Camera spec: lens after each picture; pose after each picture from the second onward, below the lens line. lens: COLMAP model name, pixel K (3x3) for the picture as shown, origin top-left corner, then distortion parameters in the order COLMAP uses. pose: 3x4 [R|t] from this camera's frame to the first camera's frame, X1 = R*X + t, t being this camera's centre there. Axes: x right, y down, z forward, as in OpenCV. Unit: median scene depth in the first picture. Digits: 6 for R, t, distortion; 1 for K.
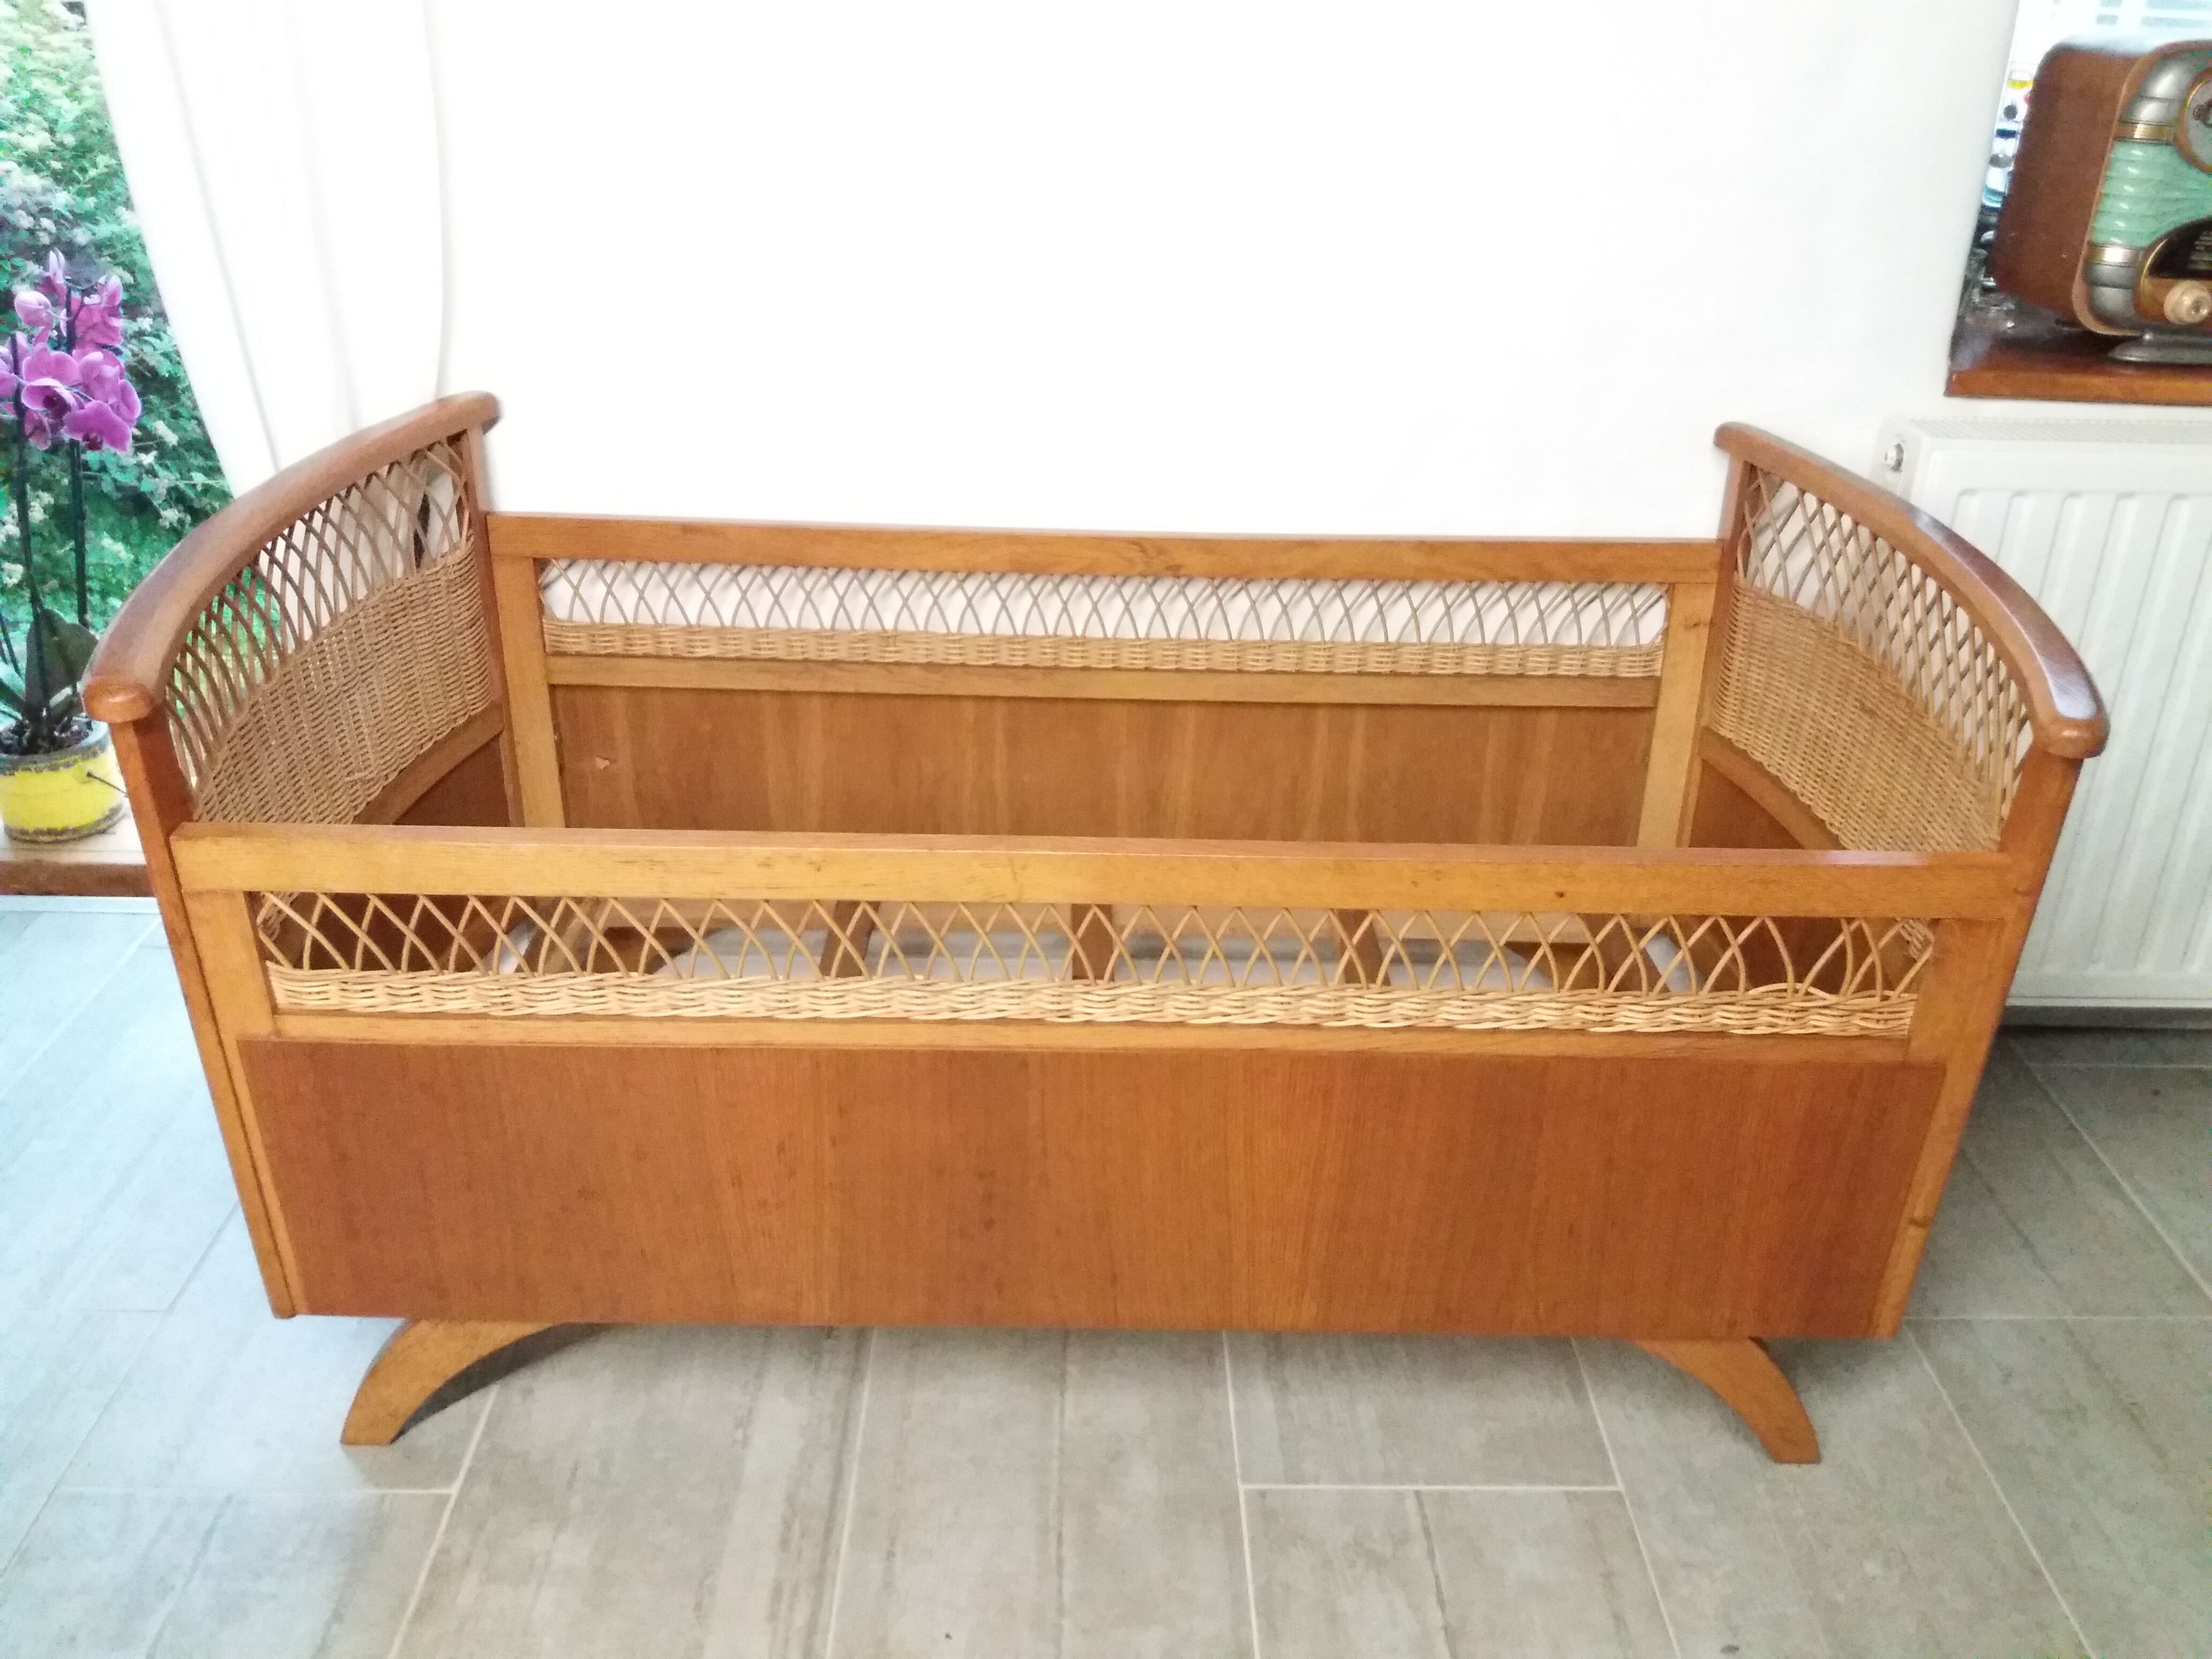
lens RADIAL K [[1815.4, 0, 1096.3], [0, 1815.4, 816.9], [0, 0, 1]] dist [-0.010308, -0.029628]
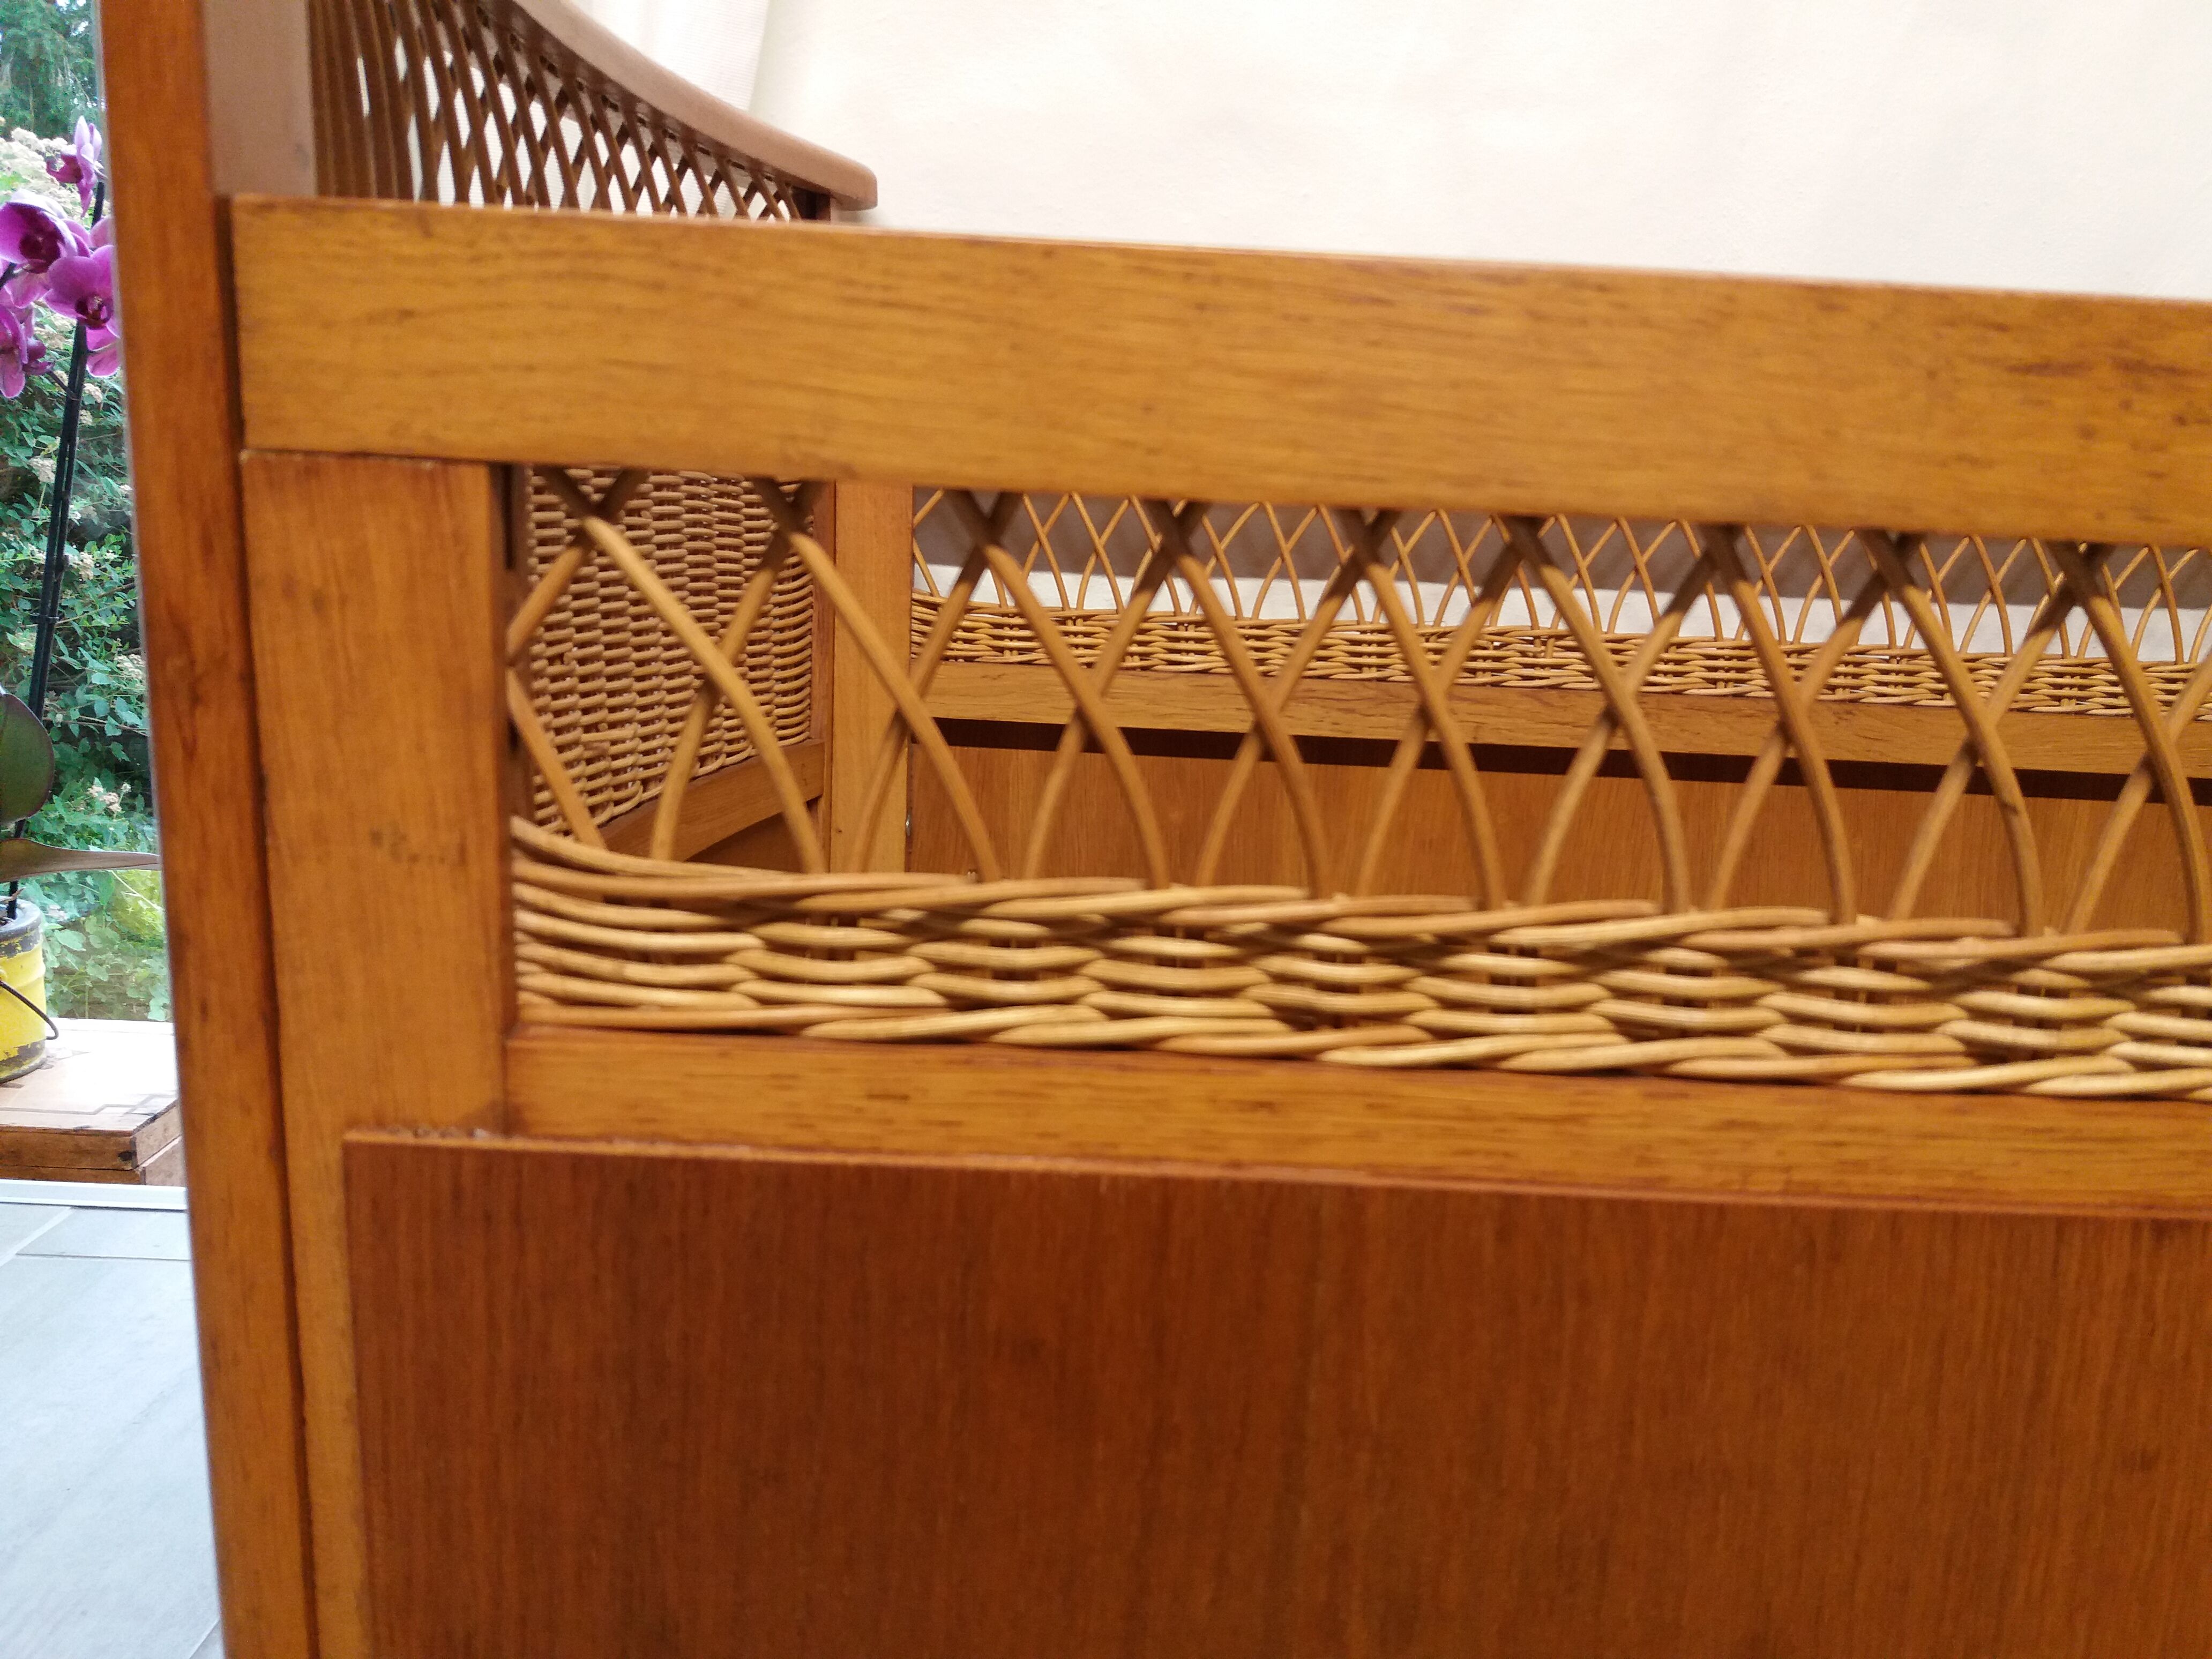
lens RADIAL K [[1815.4, 0, 1113.9], [0, 1815.4, 839.5], [0, 0, 1]] dist [-0.010308, -0.029628]
pose [[0.999242, 0.030954, 0.023607, -0.371704], [-0.023652, 0.964398, -0.263394, 0.147547], [-0.030920, 0.262636, 0.964399, 0.733393]]
